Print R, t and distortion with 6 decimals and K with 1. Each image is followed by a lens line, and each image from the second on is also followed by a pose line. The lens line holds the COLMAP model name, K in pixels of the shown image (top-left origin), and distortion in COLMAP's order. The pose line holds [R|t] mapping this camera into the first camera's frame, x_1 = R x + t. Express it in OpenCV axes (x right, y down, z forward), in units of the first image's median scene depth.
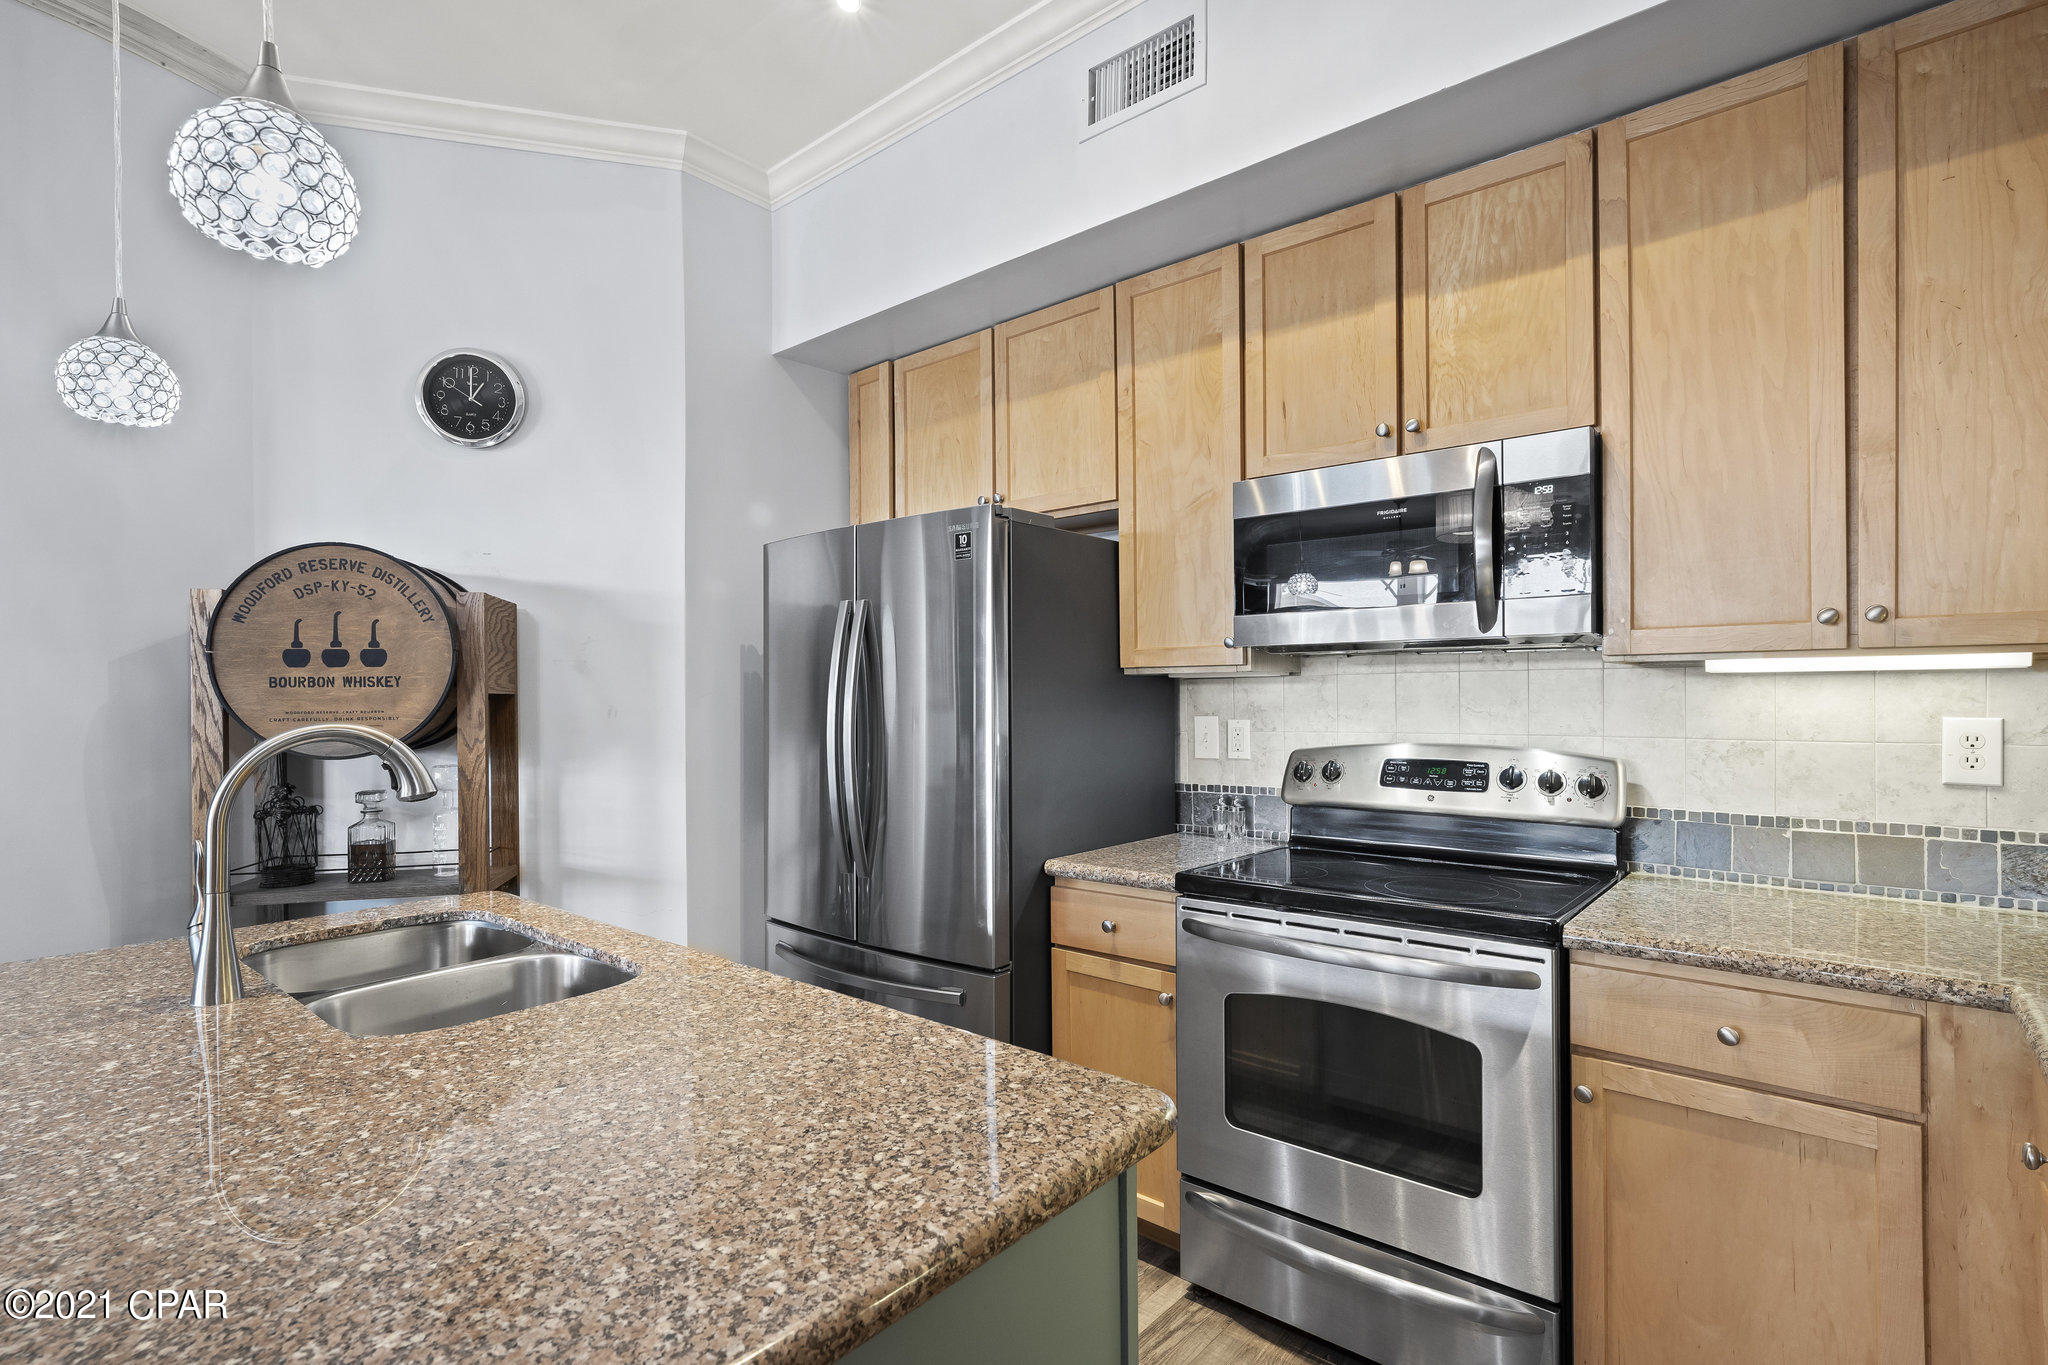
lens RADIAL K [[958.6, 0, 1018.9], [0, 958.6, 687.7], [0, 0, 1]] dist [-0.000041, 0.001880]
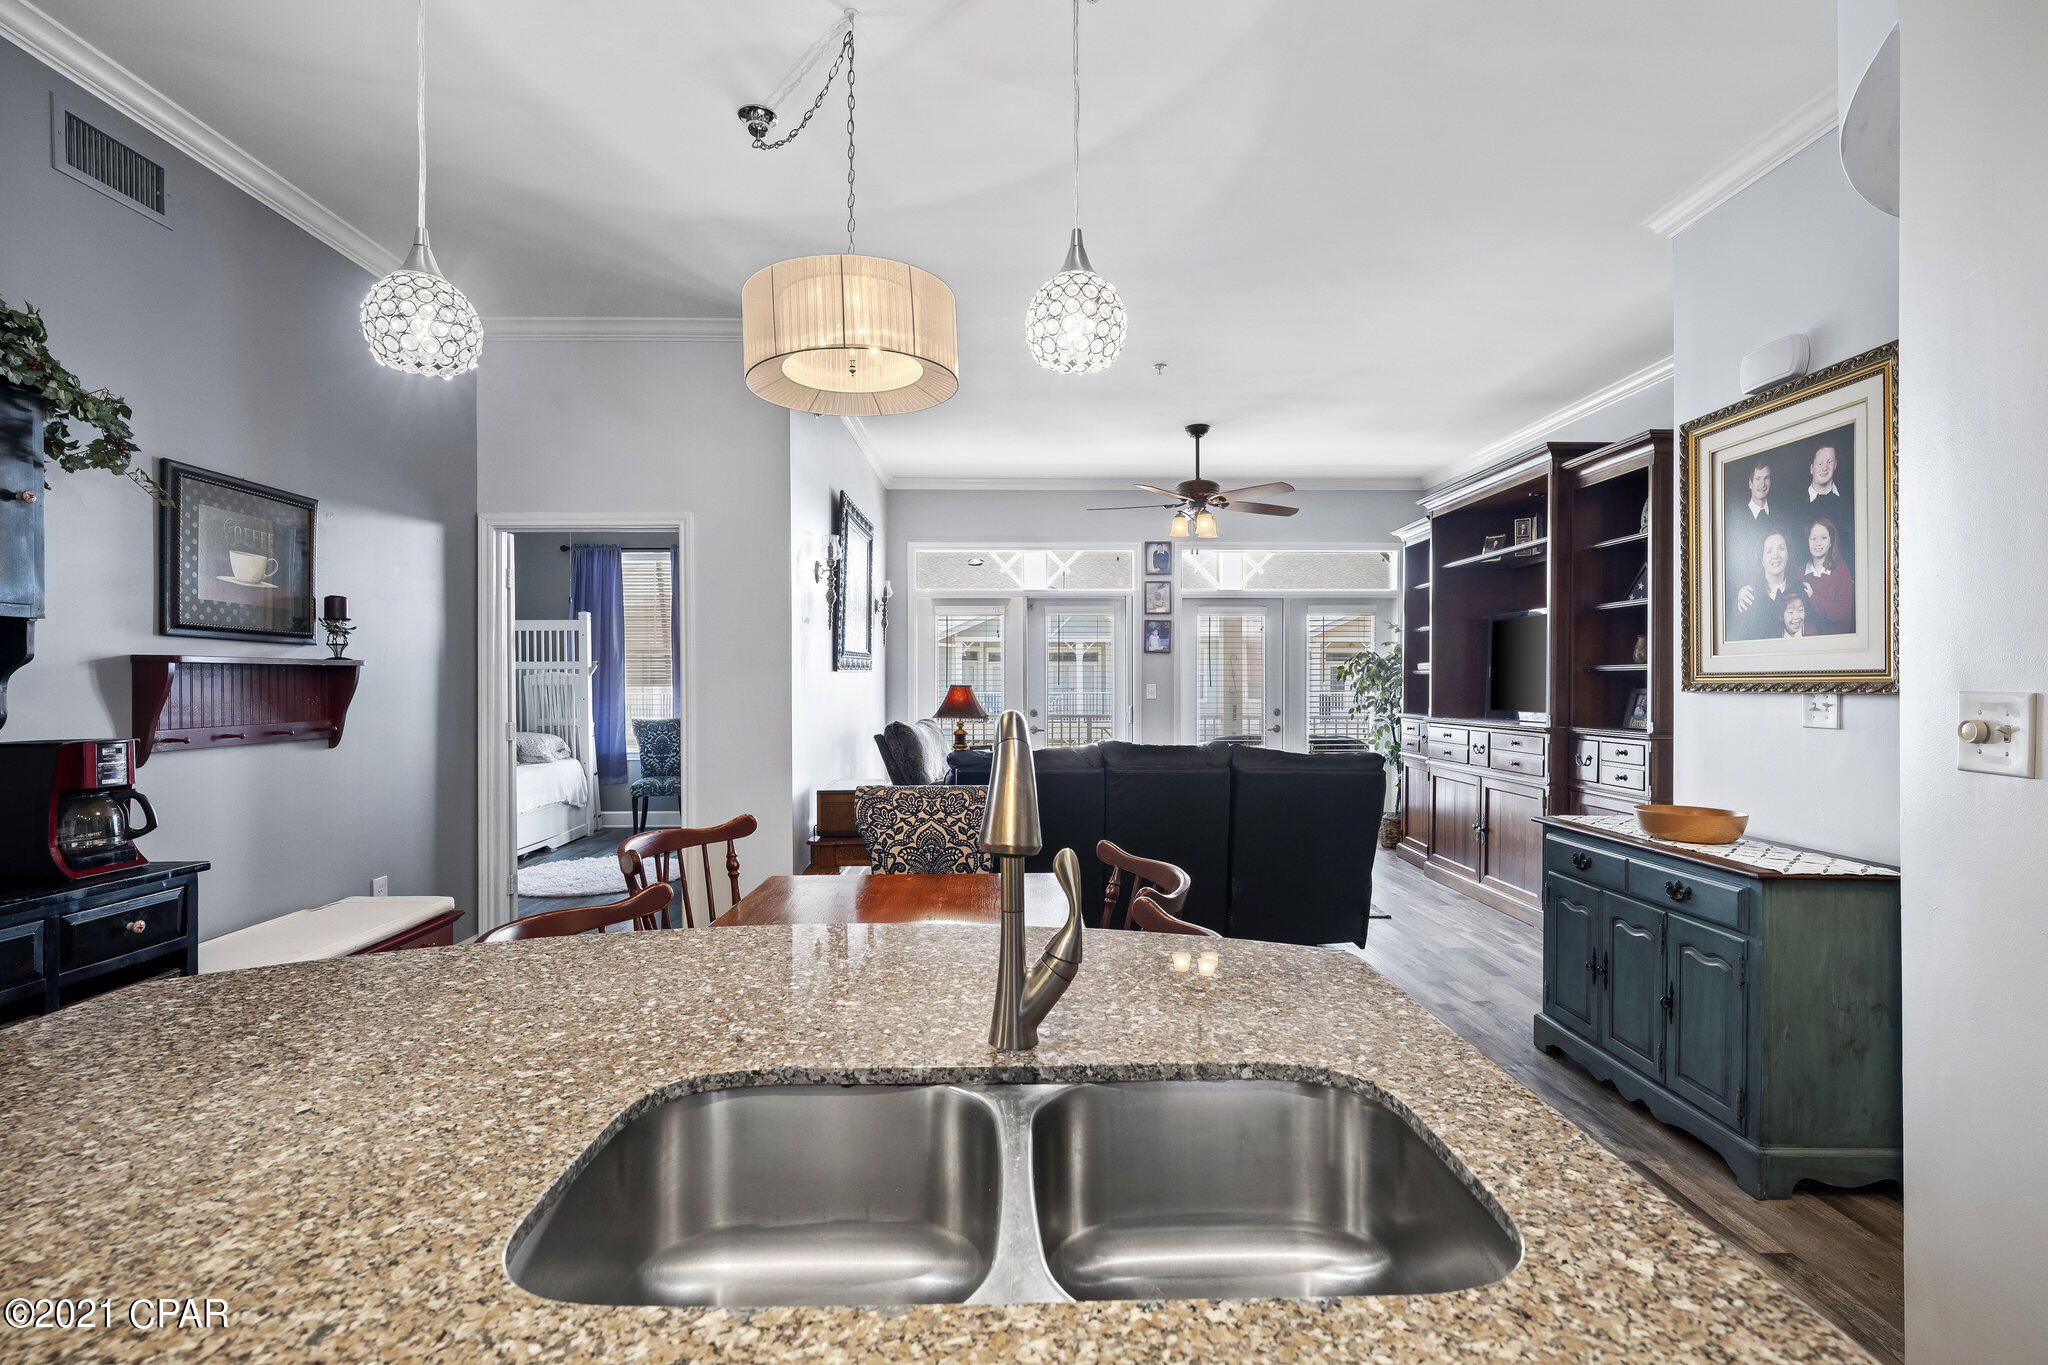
lens RADIAL K [[958.6, 0, 1018.9], [0, 958.6, 687.7], [0, 0, 1]] dist [-0.000041, 0.001880]
pose [[-0.749855, 0.010796, -0.661514, -0.196371], [0.009835, 0.999938, 0.005170, 0.012492], [0.661529, -0.002629, -0.749915, 1.062361]]
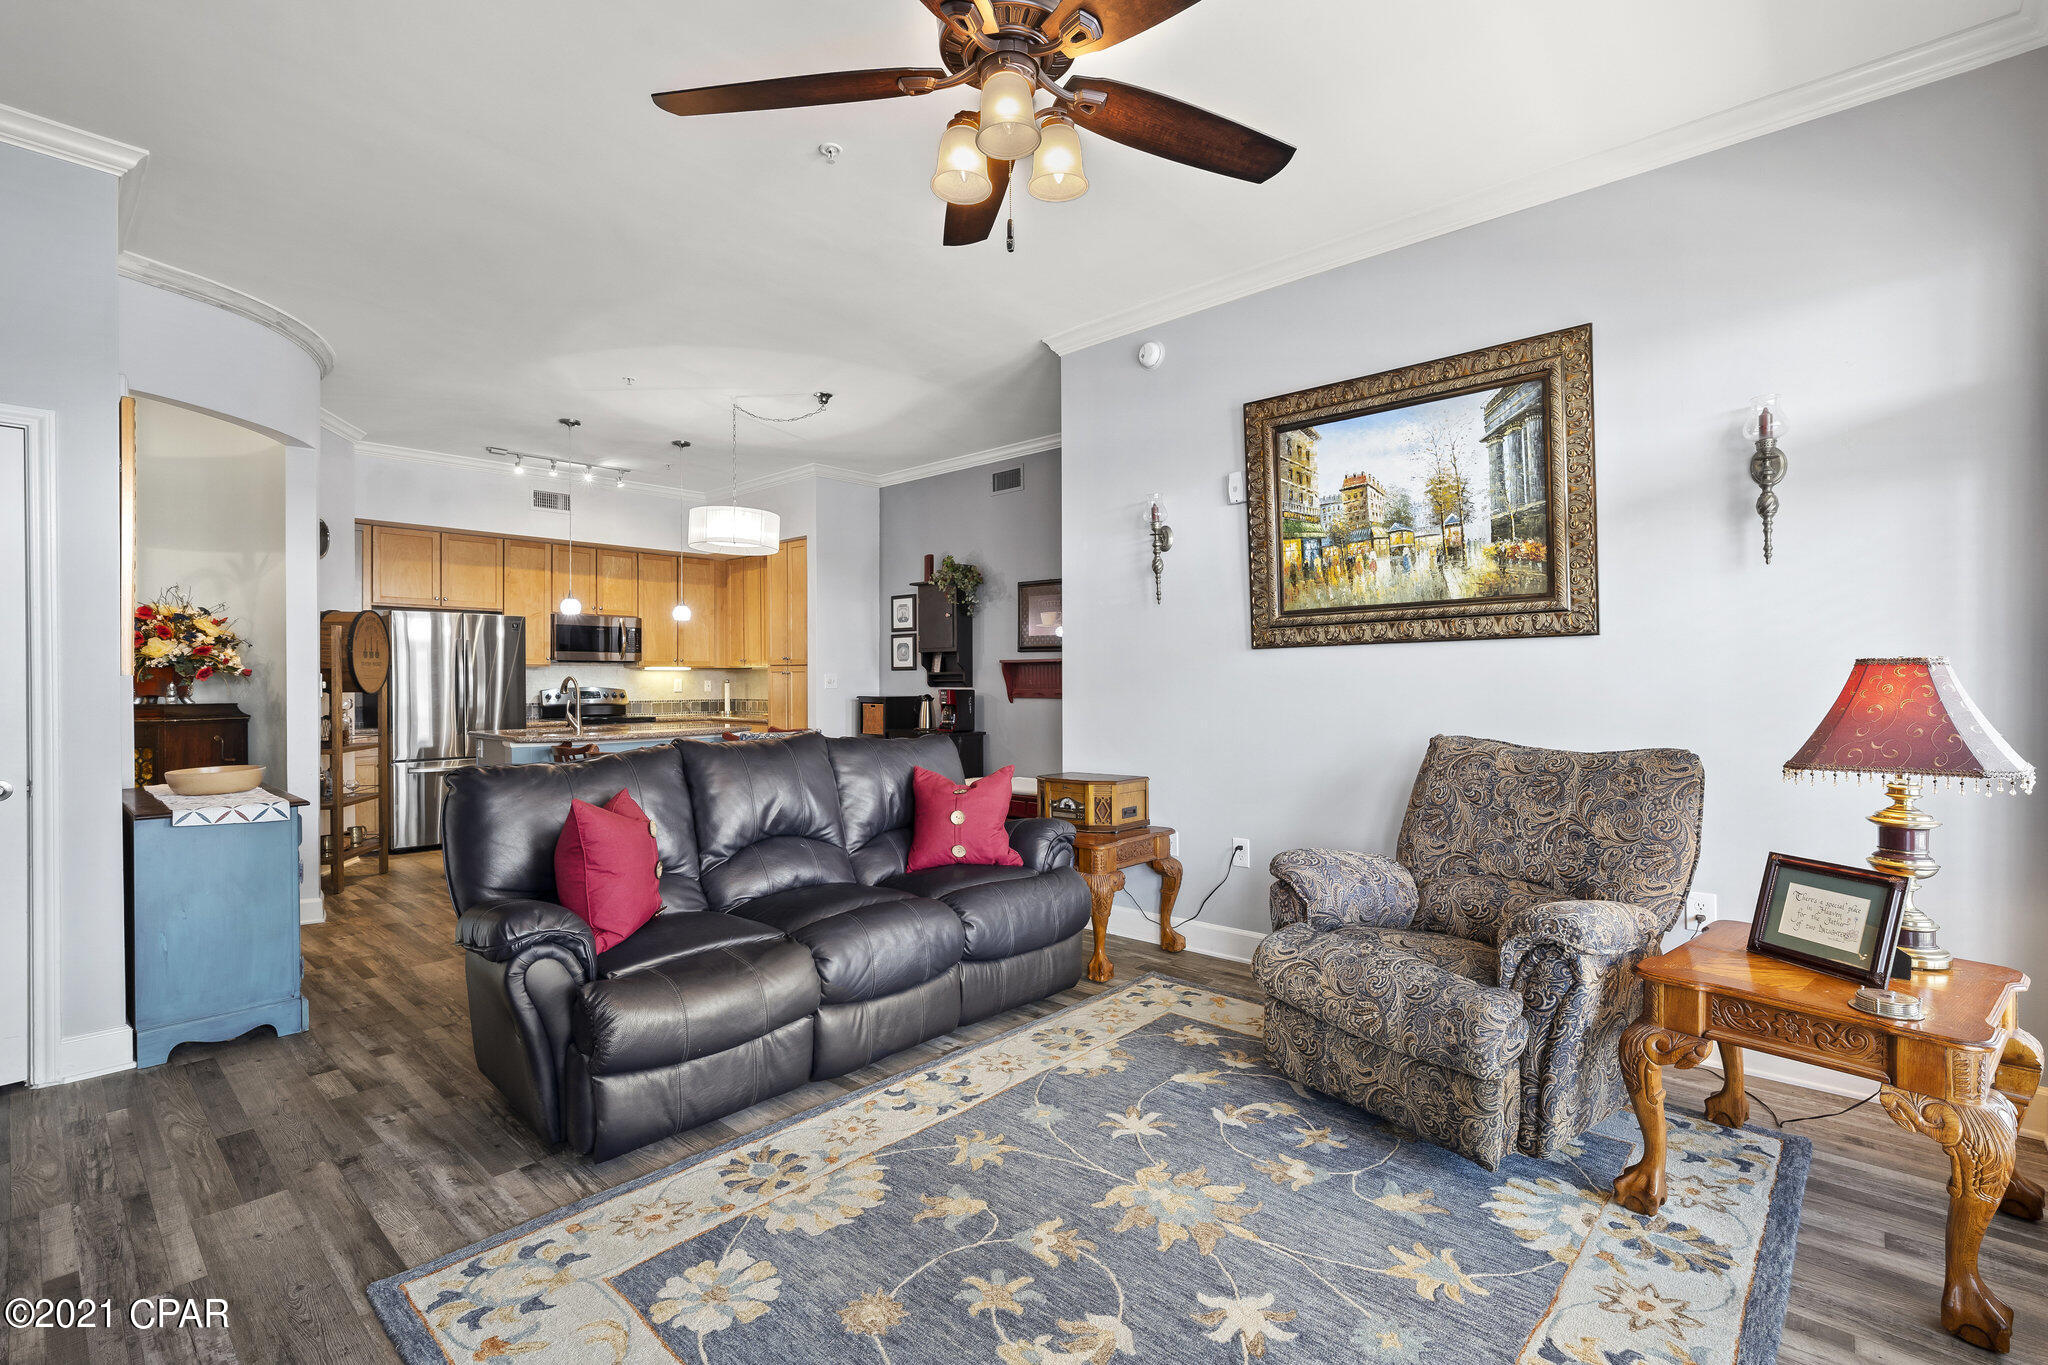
lens RADIAL K [[926.2, 0, 1024.0], [0, 926.2, 682.5], [0, 0, 1]] dist [0.000910, 0.000183]
pose [[0.028092, 0.003038, 0.999601, -3.733897], [-0.001685, 0.999994, -0.002992, 0.054958], [-0.999604, -0.001601, 0.028097, -0.992809]]
